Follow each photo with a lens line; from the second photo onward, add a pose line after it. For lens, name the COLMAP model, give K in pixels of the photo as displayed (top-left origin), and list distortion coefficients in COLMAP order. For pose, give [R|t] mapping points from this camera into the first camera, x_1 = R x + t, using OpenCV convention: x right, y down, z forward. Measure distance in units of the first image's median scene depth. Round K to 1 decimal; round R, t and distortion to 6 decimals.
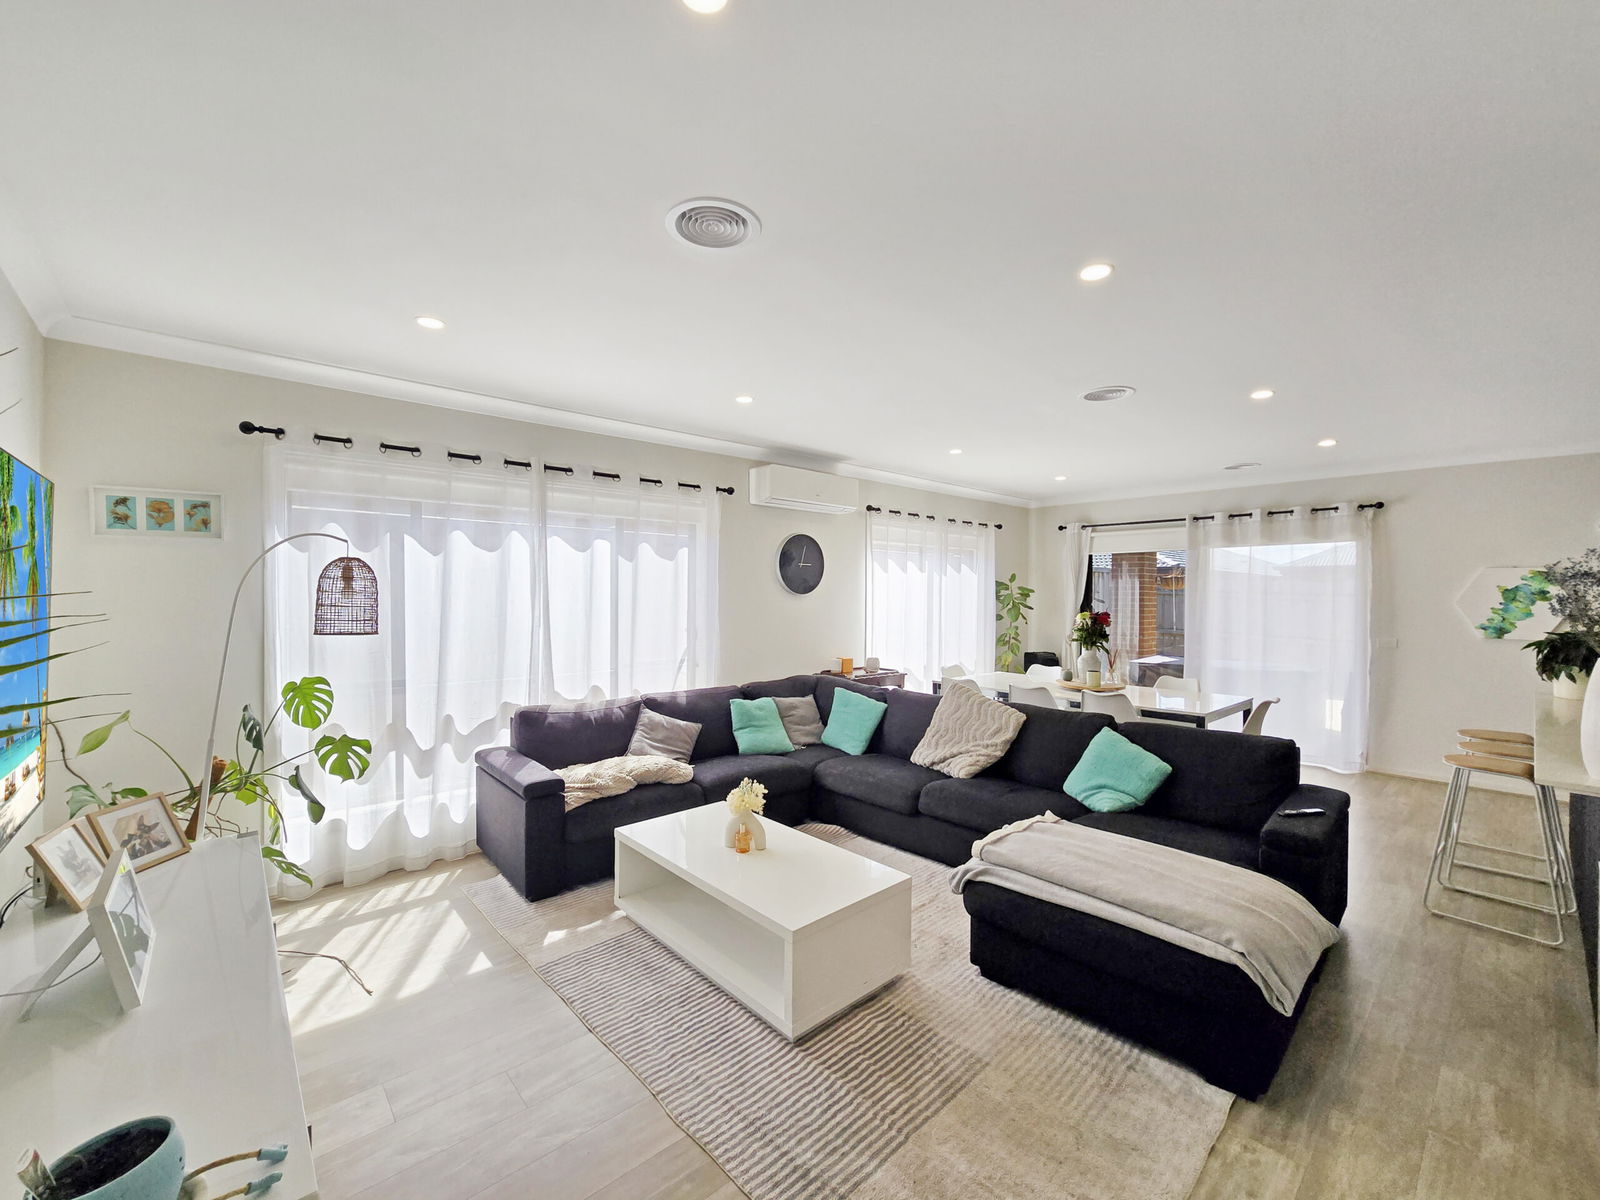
lens RADIAL K [[659.5, 0, 797.7], [0, 659.5, 597.4], [0, 0, 1]] dist [-0.003773, -0.000568]
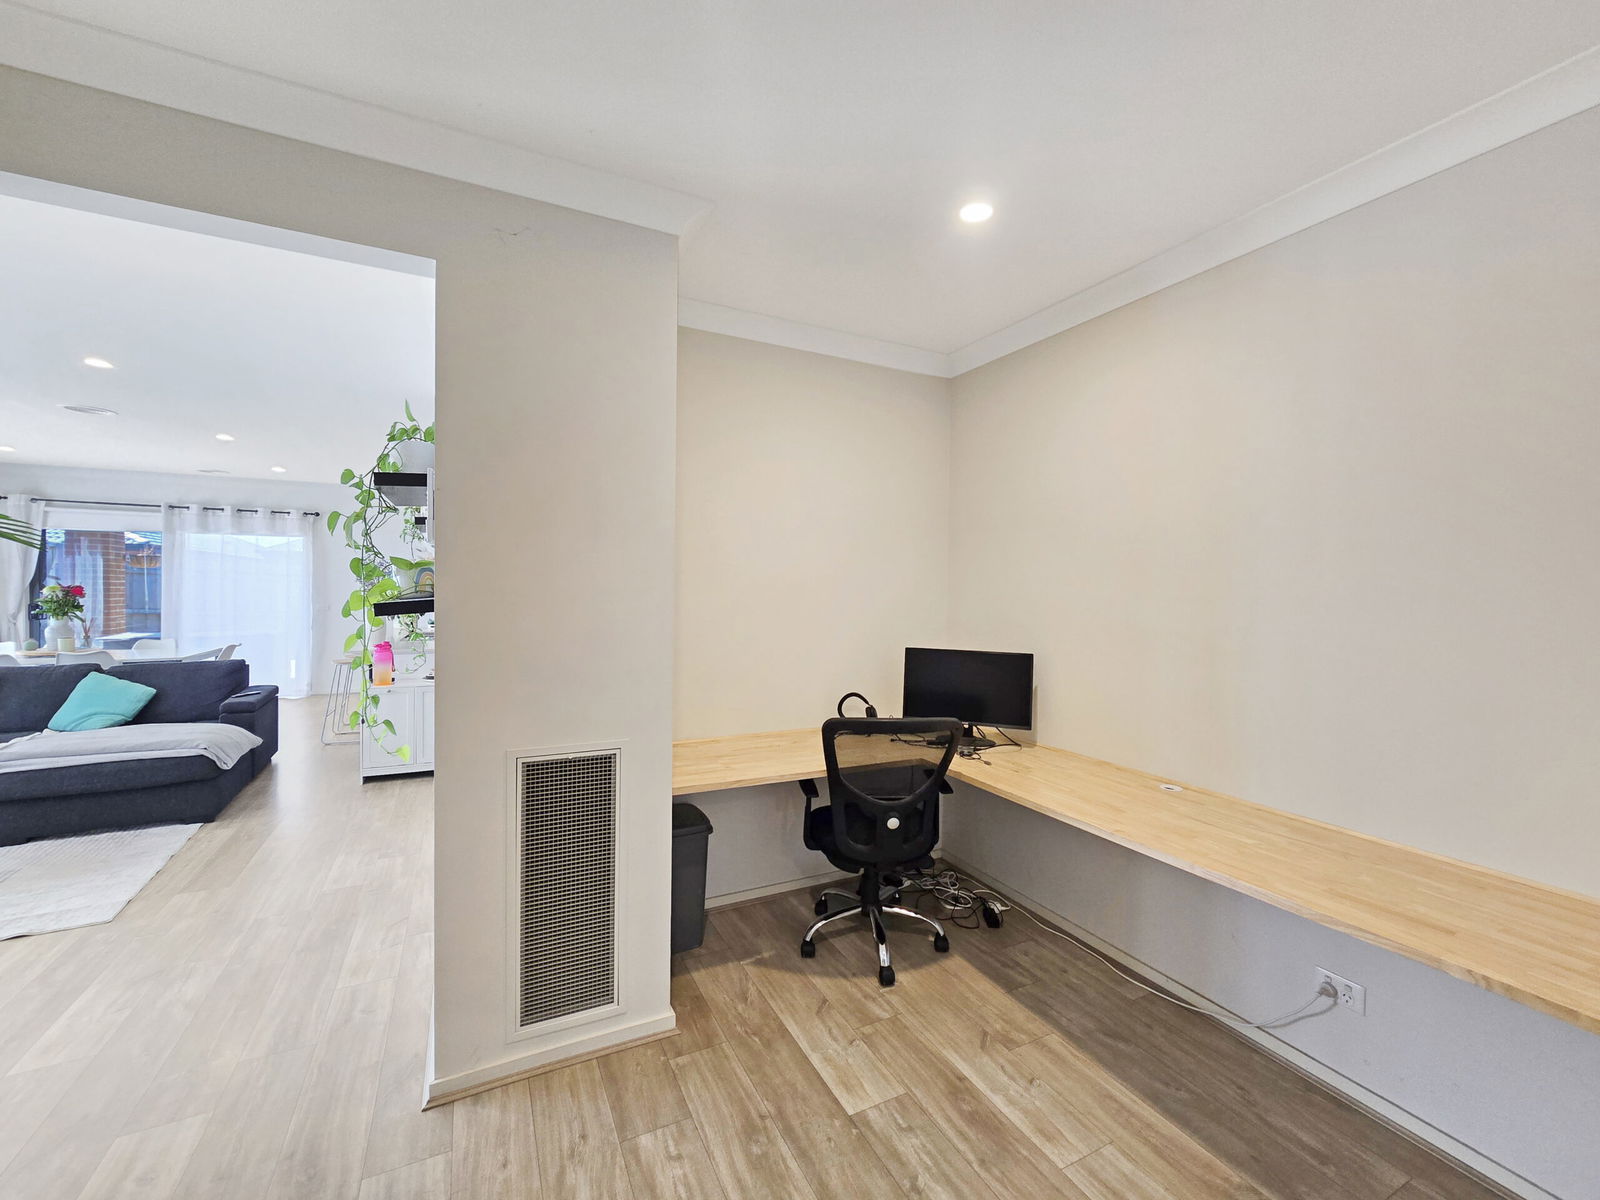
lens RADIAL K [[659.5, 0, 797.7], [0, 659.5, 597.4], [0, 0, 1]] dist [-0.003773, -0.000568]
pose [[0.260409, -0.016765, 0.965353, -0.268853], [-0.008066, 0.999777, 0.019539, 0.010033], [-0.965465, -0.012875, 0.260216, -0.434703]]
